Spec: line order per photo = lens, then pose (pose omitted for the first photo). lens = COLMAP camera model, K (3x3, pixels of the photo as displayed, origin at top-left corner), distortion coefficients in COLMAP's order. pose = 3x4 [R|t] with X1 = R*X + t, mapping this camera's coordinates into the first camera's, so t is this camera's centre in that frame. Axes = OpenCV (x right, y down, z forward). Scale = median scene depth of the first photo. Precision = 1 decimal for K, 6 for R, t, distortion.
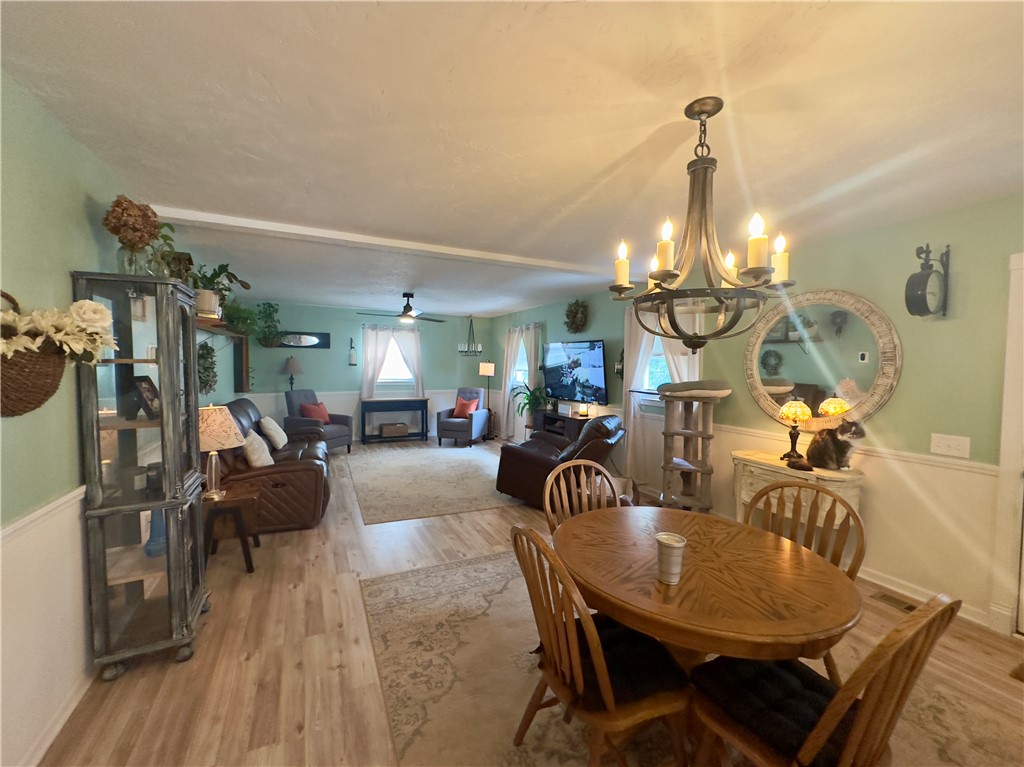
lens RADIAL K [[414.1, 0, 519.2], [0, 414.1, 381.4], [0, 0, 1]] dist [-0.001461, 0.000229]
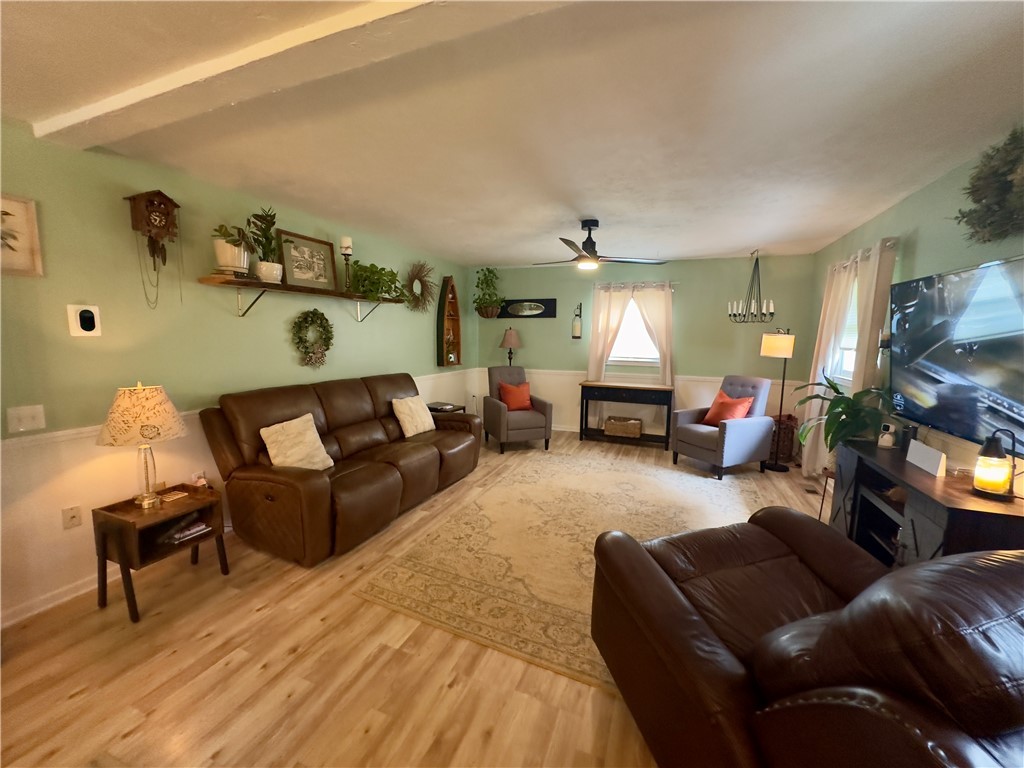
lens RADIAL K [[414.1, 0, 503.7], [0, 414.1, 384.8], [0, 0, 1]] dist [-0.001461, 0.000229]
pose [[0.660133, 0.084115, -0.746424, 0.223061], [-0.033336, 0.996012, 0.082759, -0.024010], [0.750409, -0.029749, 0.660304, 0.820036]]
